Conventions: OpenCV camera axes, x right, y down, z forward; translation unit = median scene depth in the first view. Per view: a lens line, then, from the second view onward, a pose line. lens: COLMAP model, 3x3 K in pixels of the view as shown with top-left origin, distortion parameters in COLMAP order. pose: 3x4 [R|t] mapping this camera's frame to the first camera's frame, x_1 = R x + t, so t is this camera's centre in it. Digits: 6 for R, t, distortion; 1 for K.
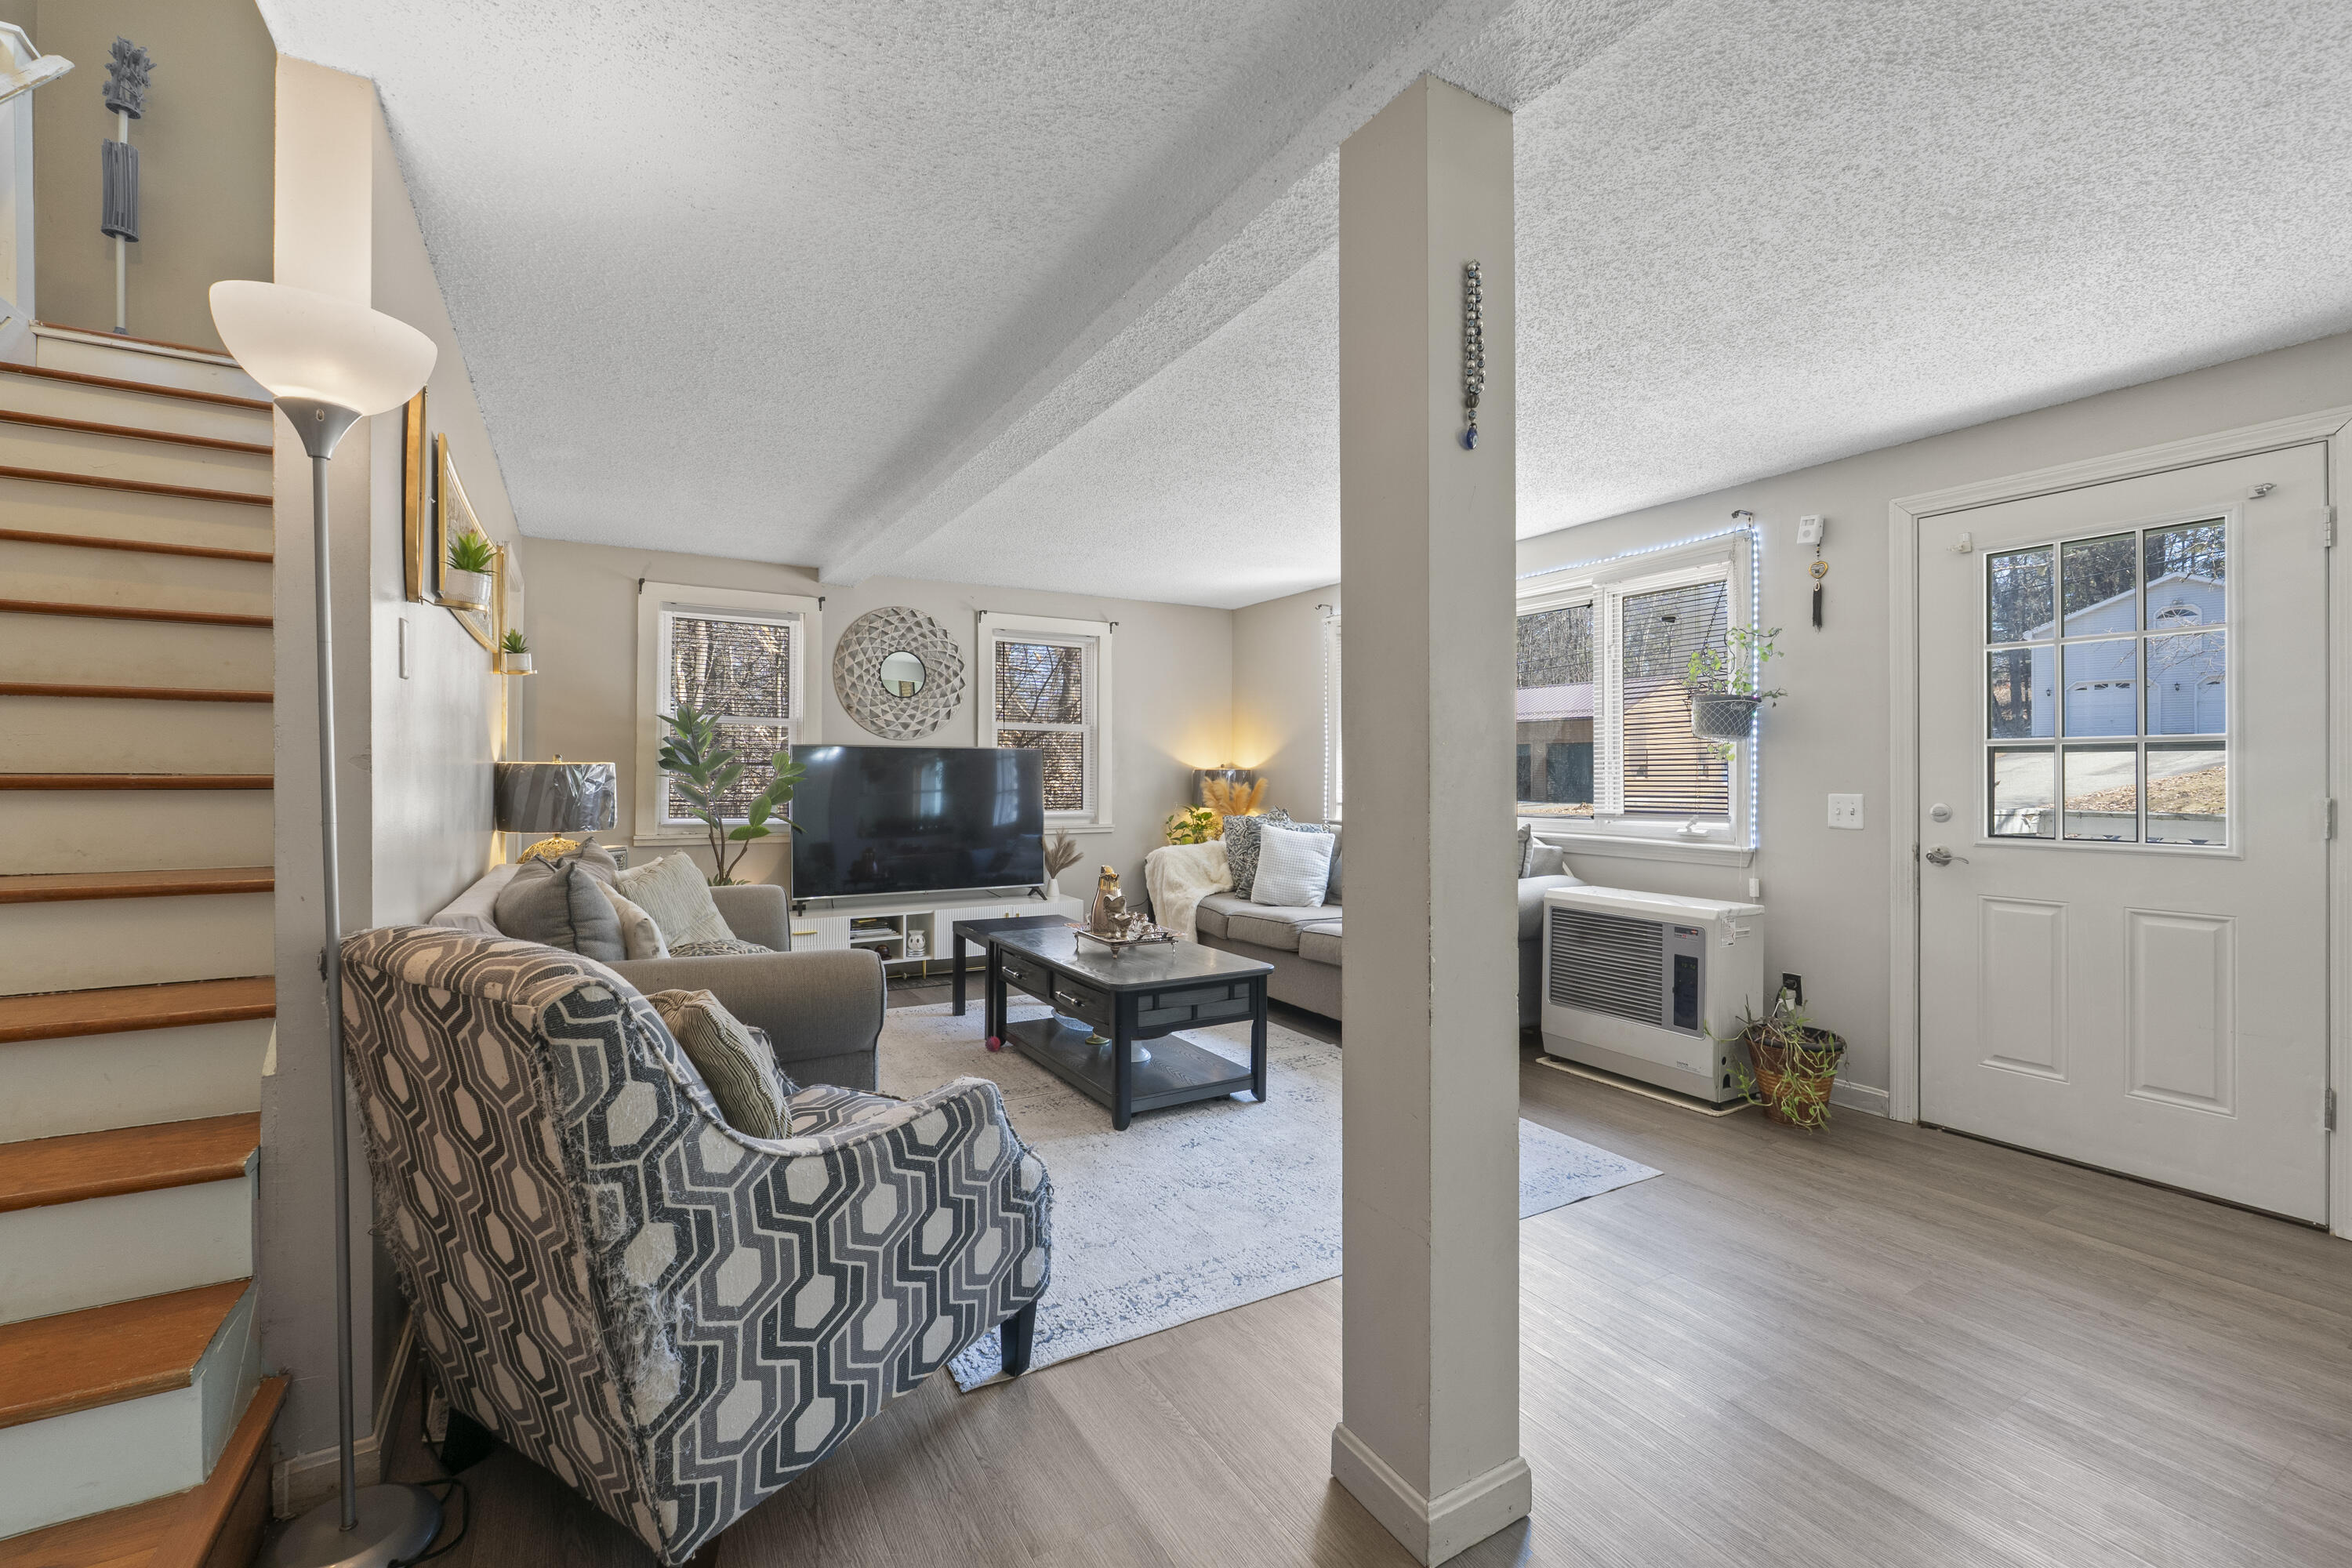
lens RADIAL K [[1008.4, 0, 1169.6], [0, 1008.4, 774.1], [0, 0, 1]] dist [-0.000408, -0.000042]
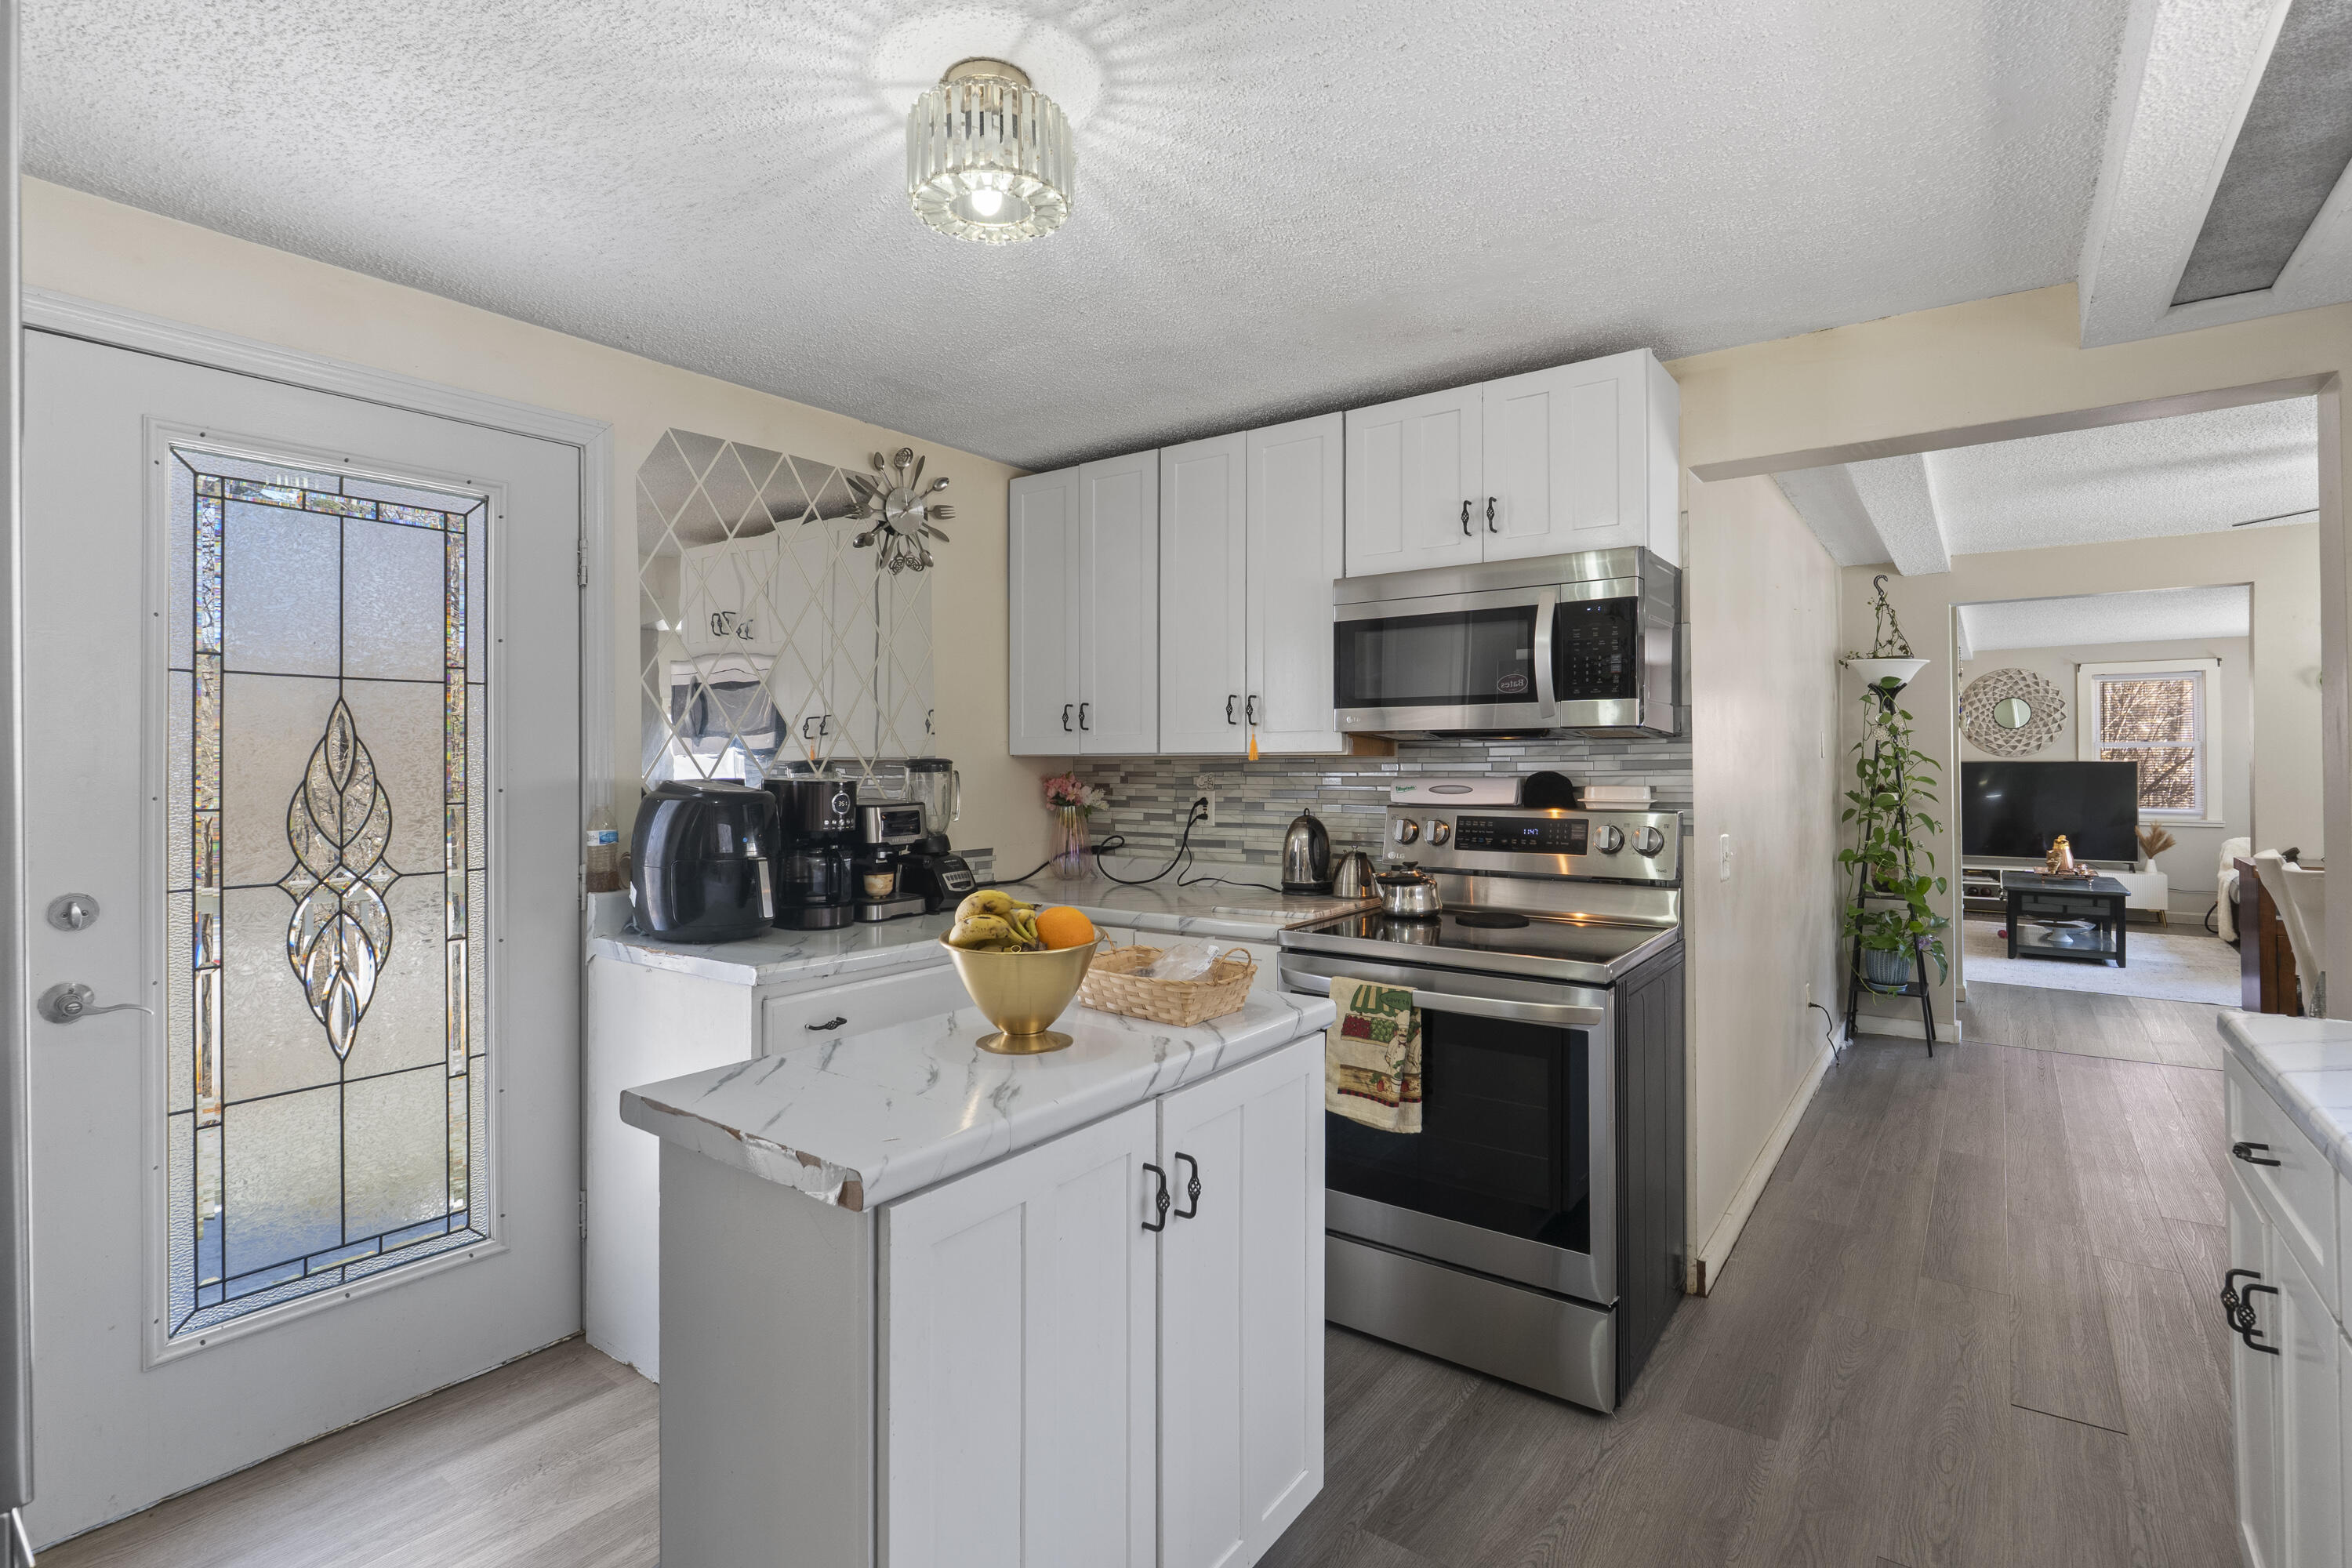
lens RADIAL K [[1141.0, 0, 1172.5], [0, 1141.0, 771.3], [0, 0, 1]] dist [-0.006235, -0.001016]
pose [[0.409669, -0.001364, -0.912233, 0.785429], [0.000942, 0.999999, -0.001072, -0.011802], [0.912234, -0.000420, 0.409670, -0.855171]]
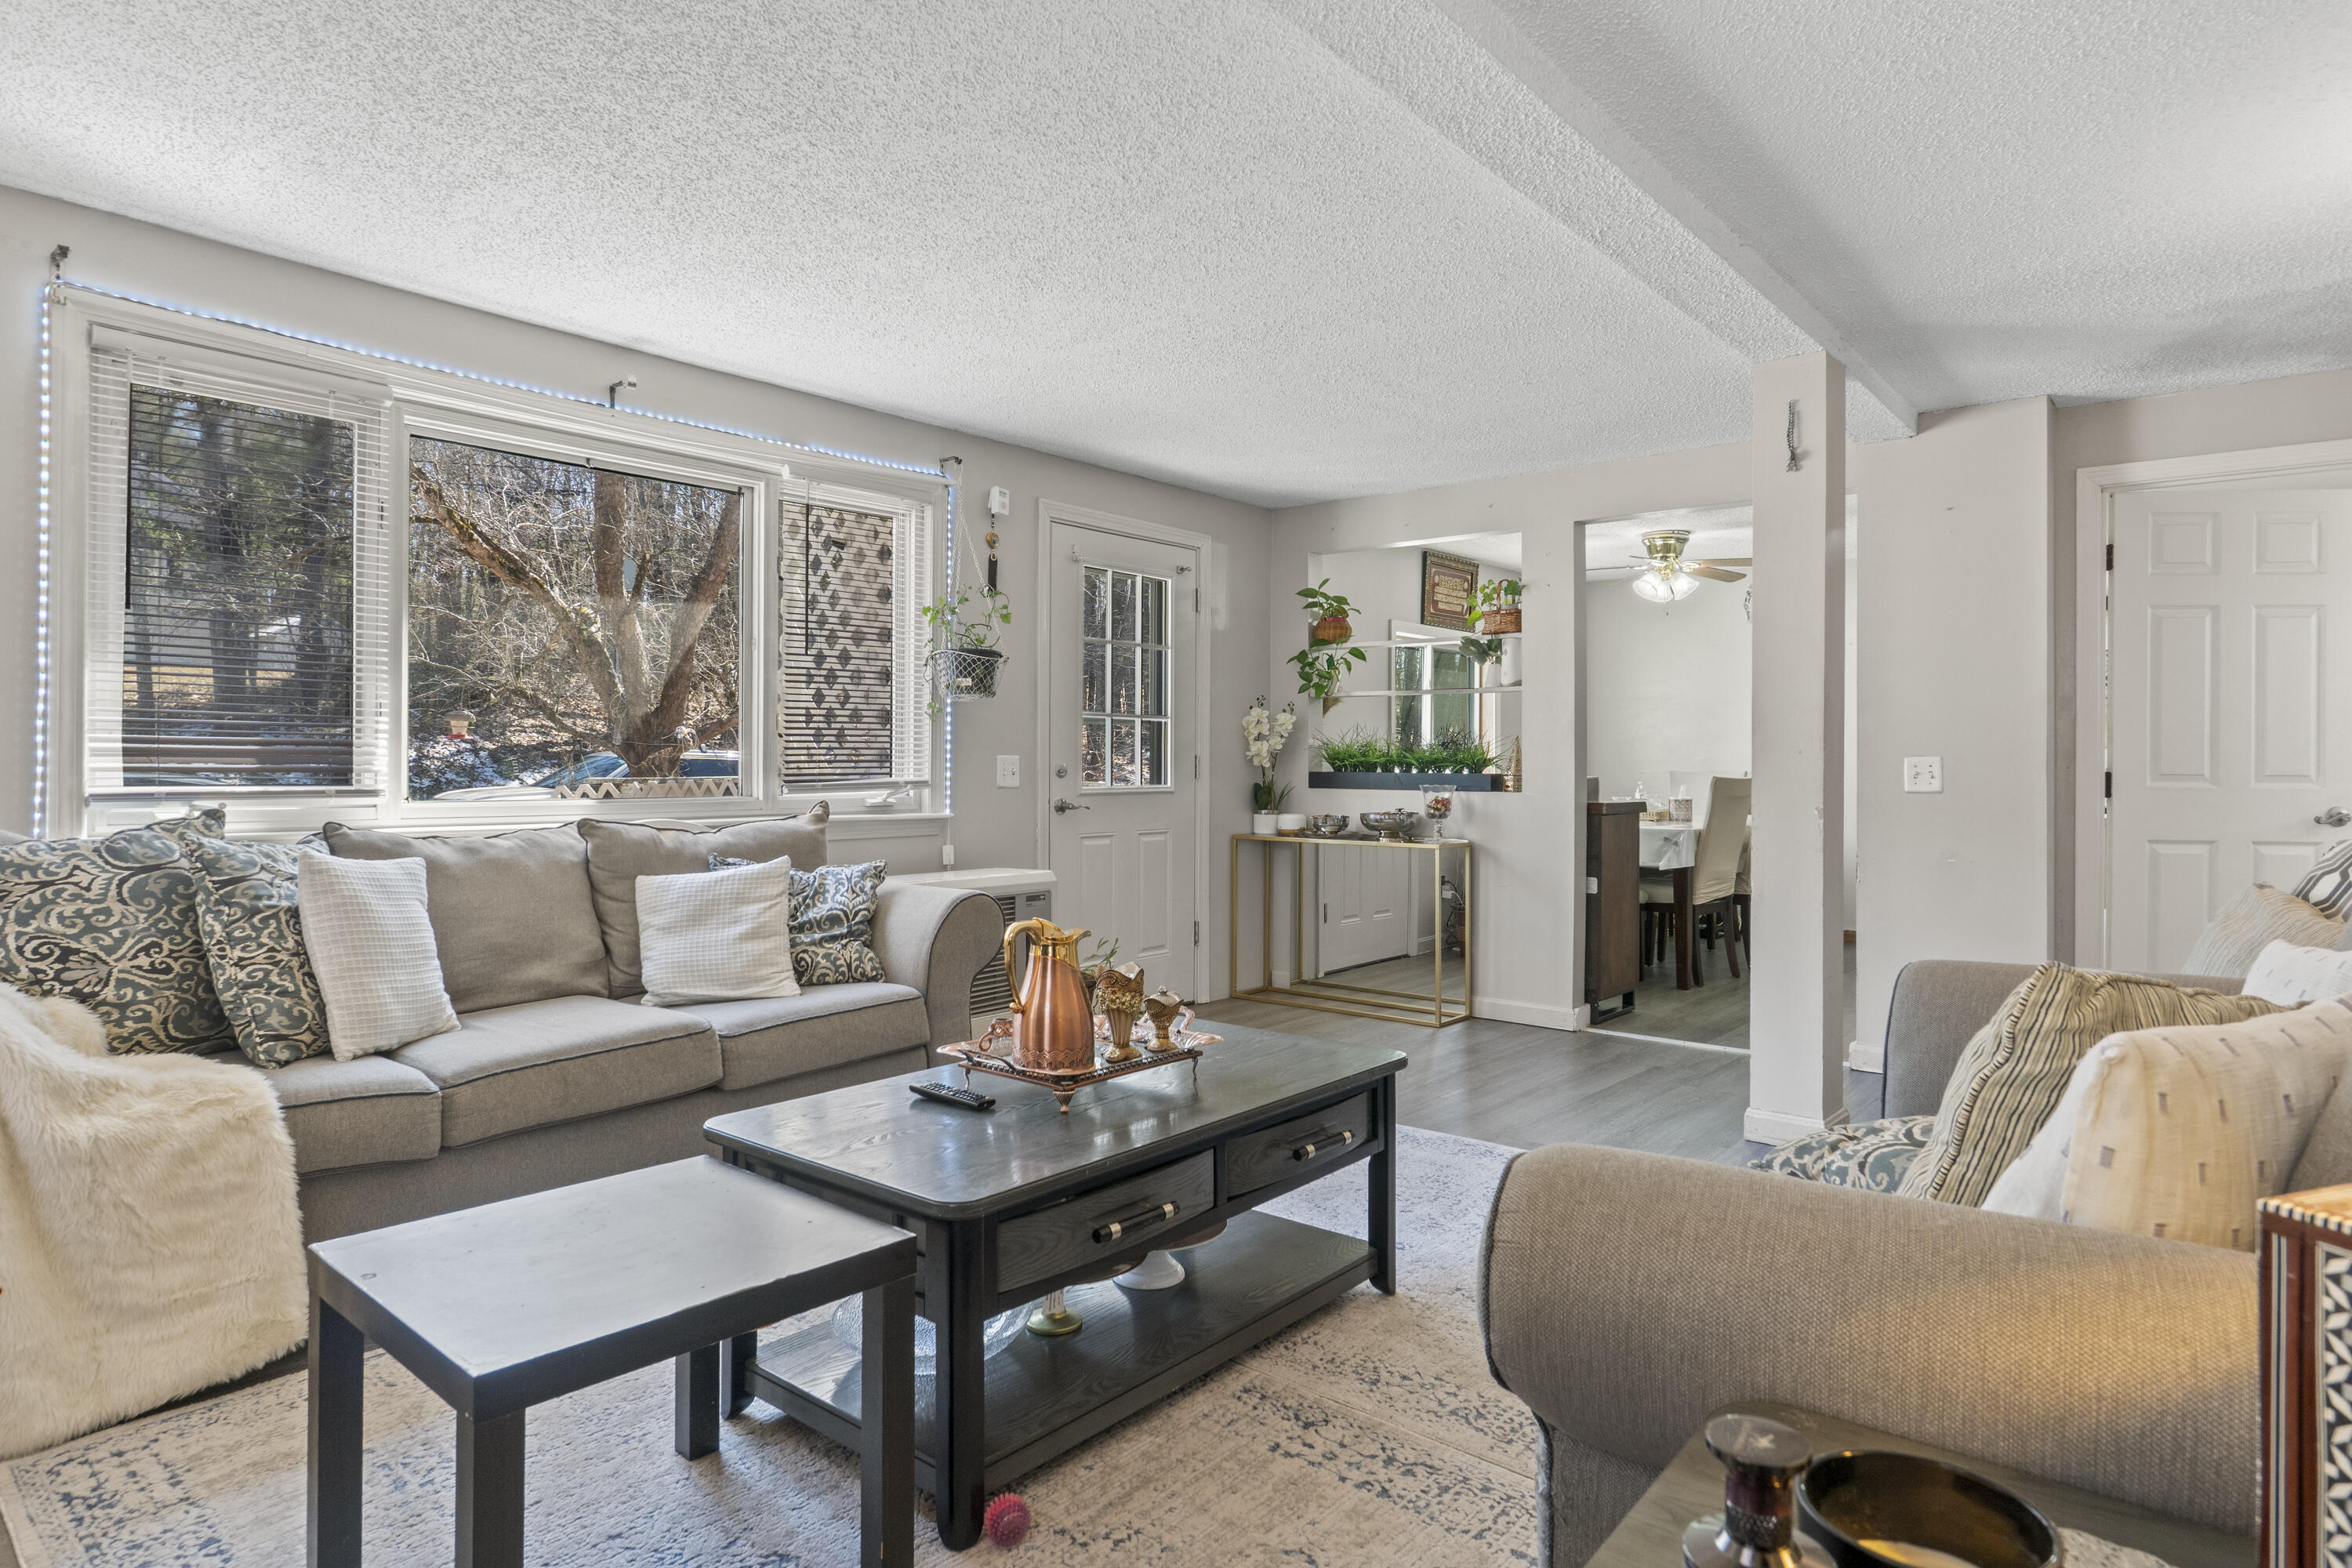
lens RADIAL K [[1326.3, 0, 1171.2], [0, 1326.3, 769.3], [0, 0, 1]] dist [-0.000011, 0.000051]
pose [[-0.349028, -0.005449, 0.937096, -0.396618], [-0.001400, 0.999985, 0.005294, 0.014819], [-0.937111, 0.000536, -0.349031, 0.734241]]
